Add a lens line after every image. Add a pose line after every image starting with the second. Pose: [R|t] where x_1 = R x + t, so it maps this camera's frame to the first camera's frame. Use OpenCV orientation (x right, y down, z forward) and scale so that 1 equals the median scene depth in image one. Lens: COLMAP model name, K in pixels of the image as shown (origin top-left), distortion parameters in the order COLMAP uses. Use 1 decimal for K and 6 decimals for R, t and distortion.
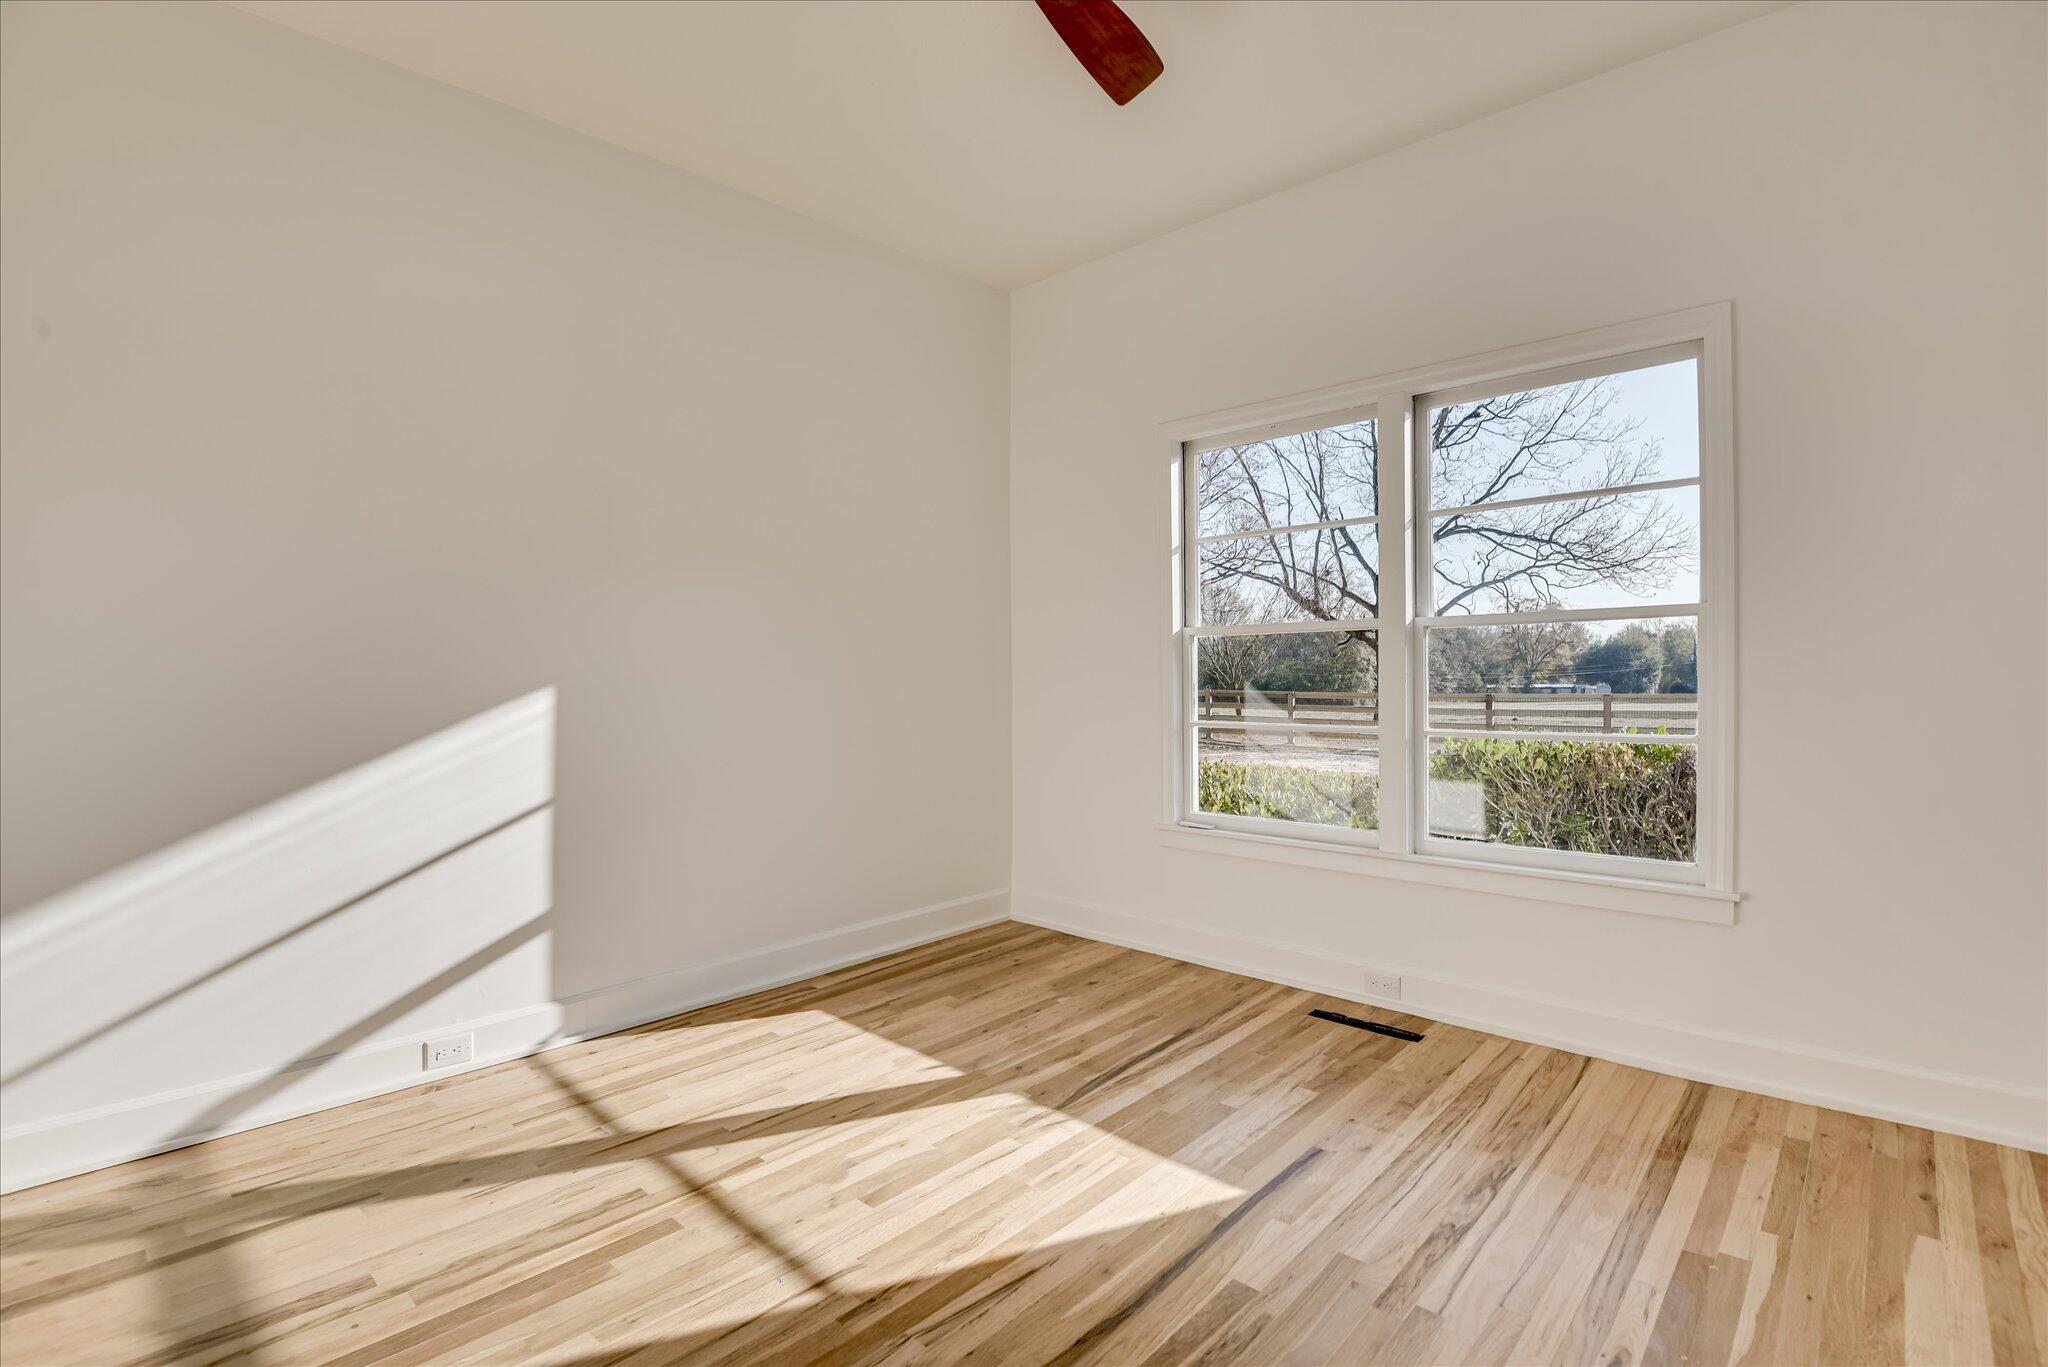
lens RADIAL K [[933.7, 0, 1024.0], [0, 933.7, 683.5], [0, 0, 1]] dist [-0.000683, -0.025339]
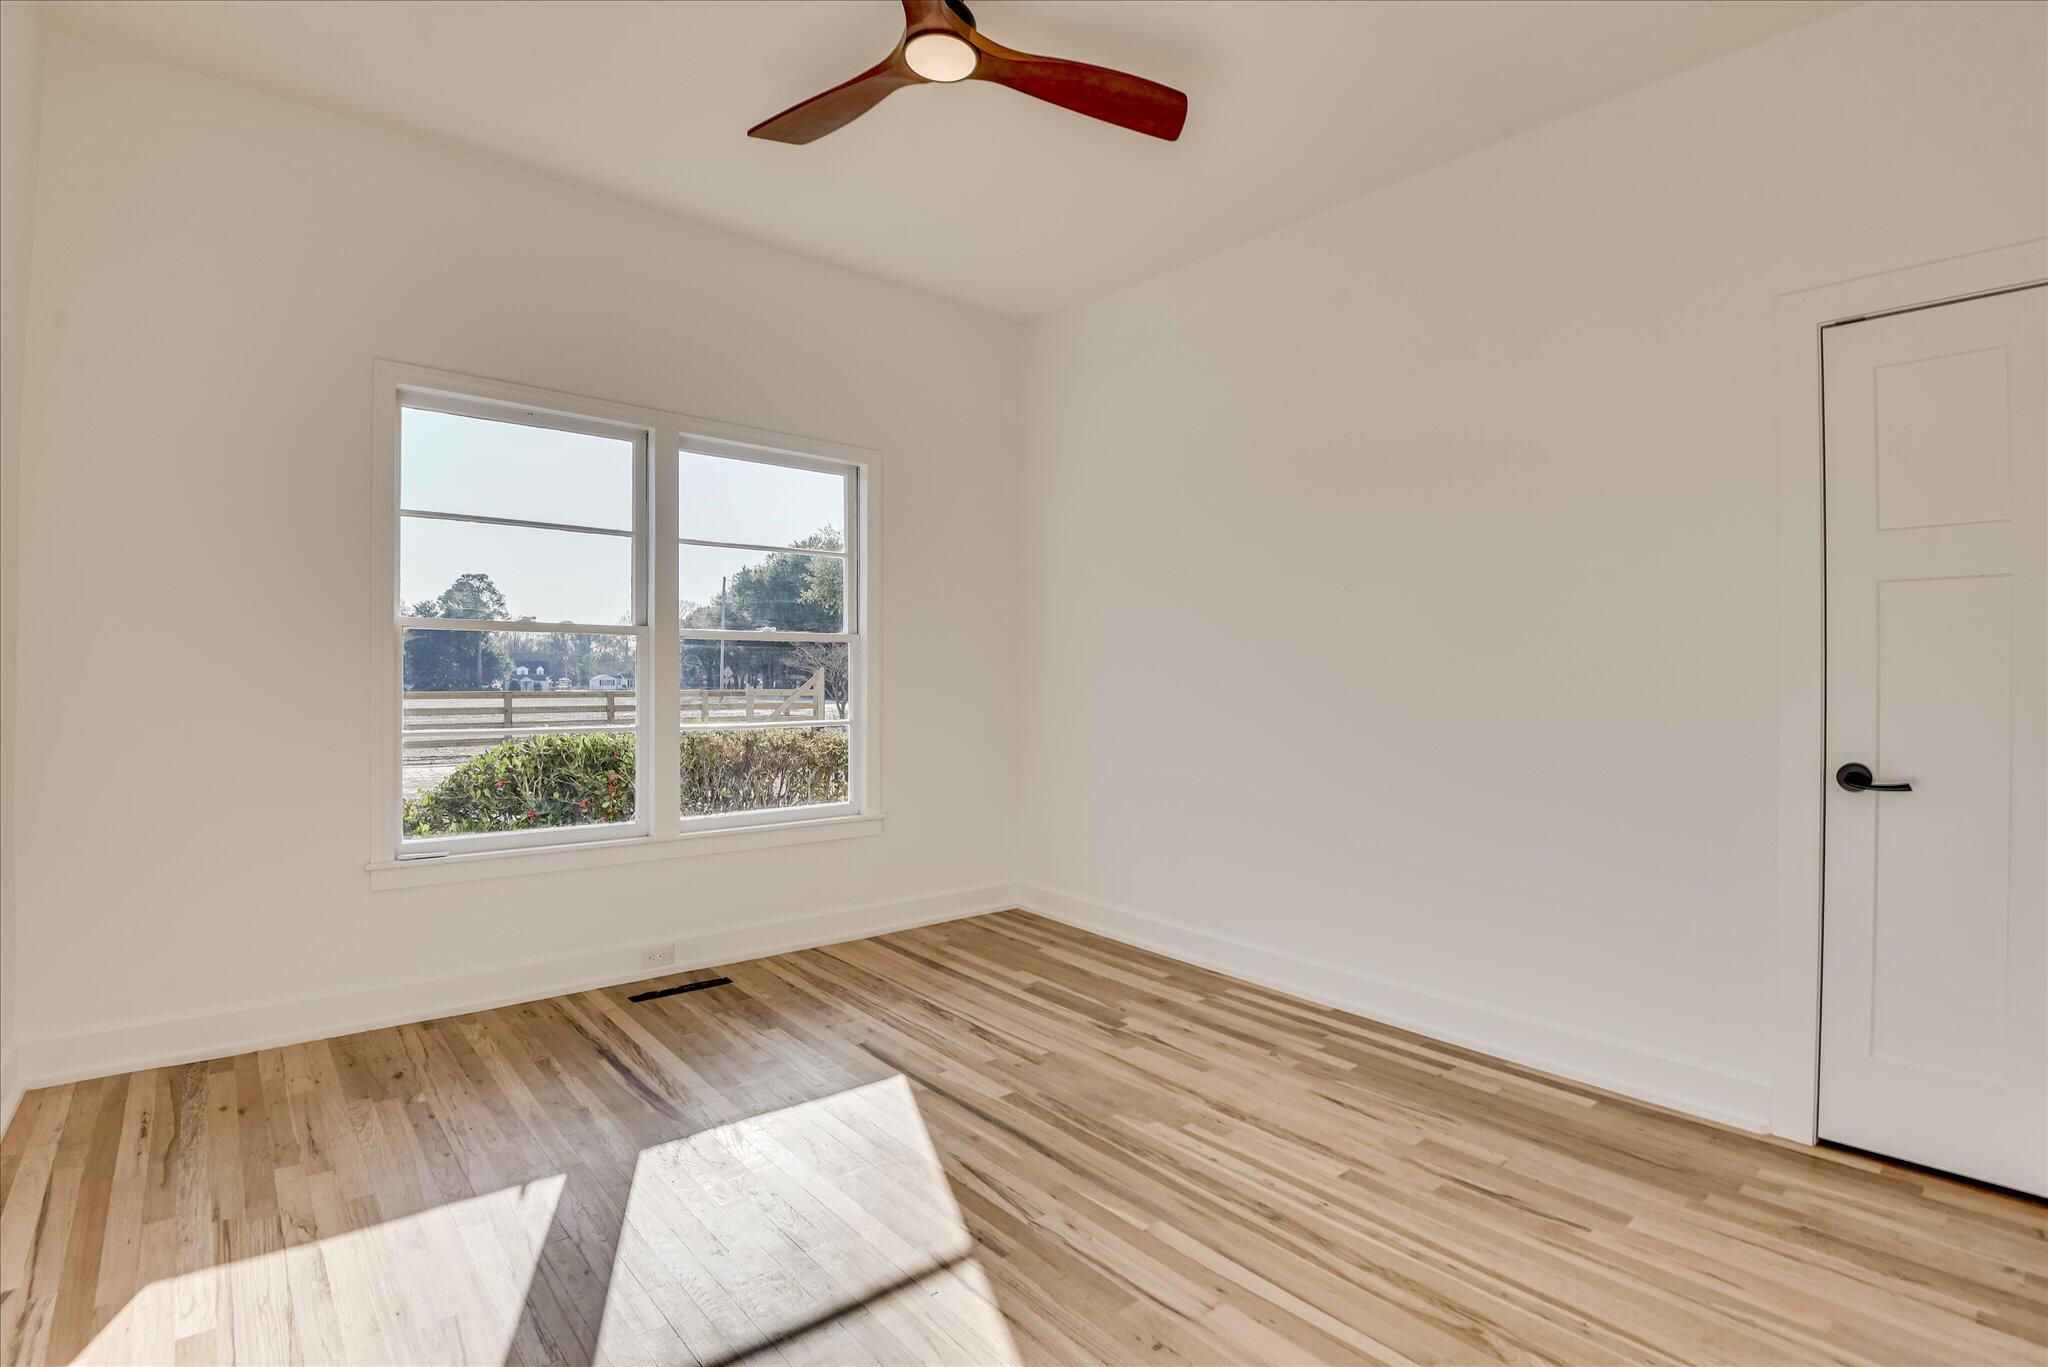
lens RADIAL K [[981.3, 0, 1024.0], [0, 981.3, 683.5], [0, 0, 1]] dist [-0.001130, -0.023197]
pose [[0.105108, 0.004139, 0.994452, -0.763986], [-0.002783, 0.999989, -0.003868, 0.006798], [-0.994457, -0.002361, 0.105118, 0.483616]]
